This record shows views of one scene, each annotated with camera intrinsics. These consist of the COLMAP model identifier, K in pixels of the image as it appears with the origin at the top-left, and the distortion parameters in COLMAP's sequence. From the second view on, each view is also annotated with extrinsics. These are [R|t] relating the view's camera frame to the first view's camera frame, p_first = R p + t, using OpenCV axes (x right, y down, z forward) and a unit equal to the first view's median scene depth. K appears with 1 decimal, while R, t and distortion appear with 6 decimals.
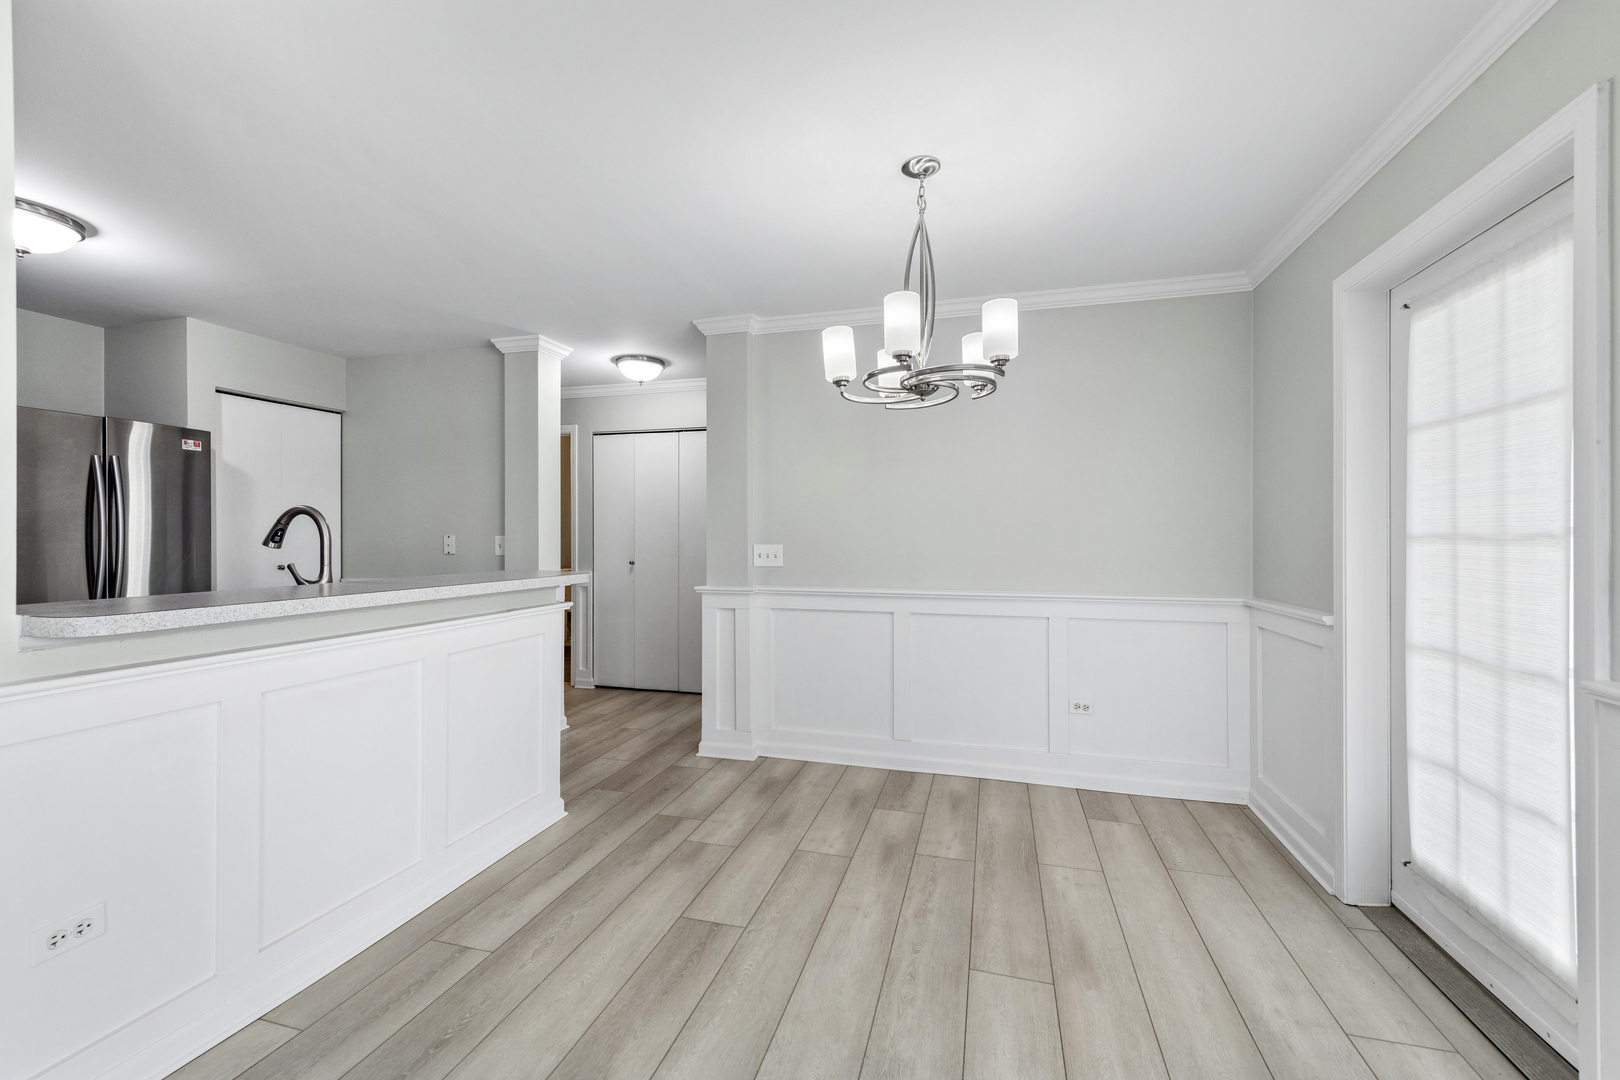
lens RADIAL K [[660.7, 0, 811.6], [0, 660.7, 534.8], [0, 0, 1]] dist [0.009947, -0.001843]
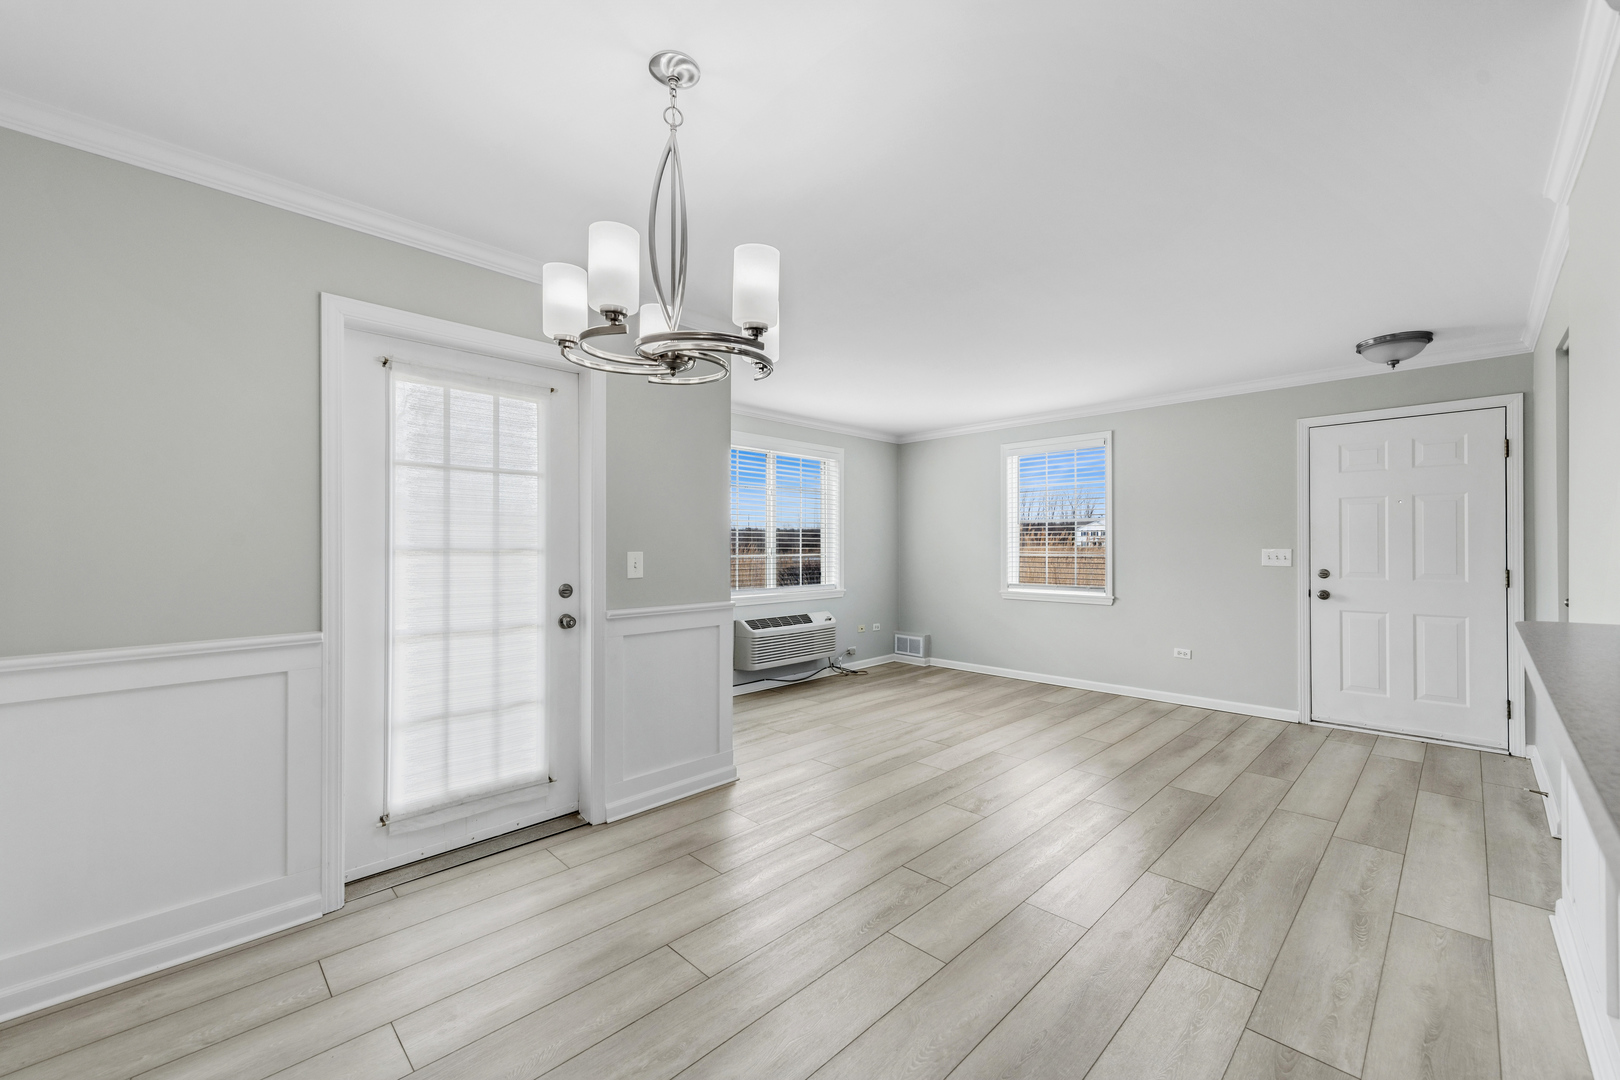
lens RADIAL K [[641.0, 0, 814.3], [0, 641.0, 543.2], [0, 0, 1]] dist [0.017344, -0.003952]
pose [[-0.871717, 0.002795, 0.490001, -0.223976], [-0.001451, 0.999965, -0.008286, -0.001109], [-0.490007, -0.007934, -0.871682, 1.034030]]
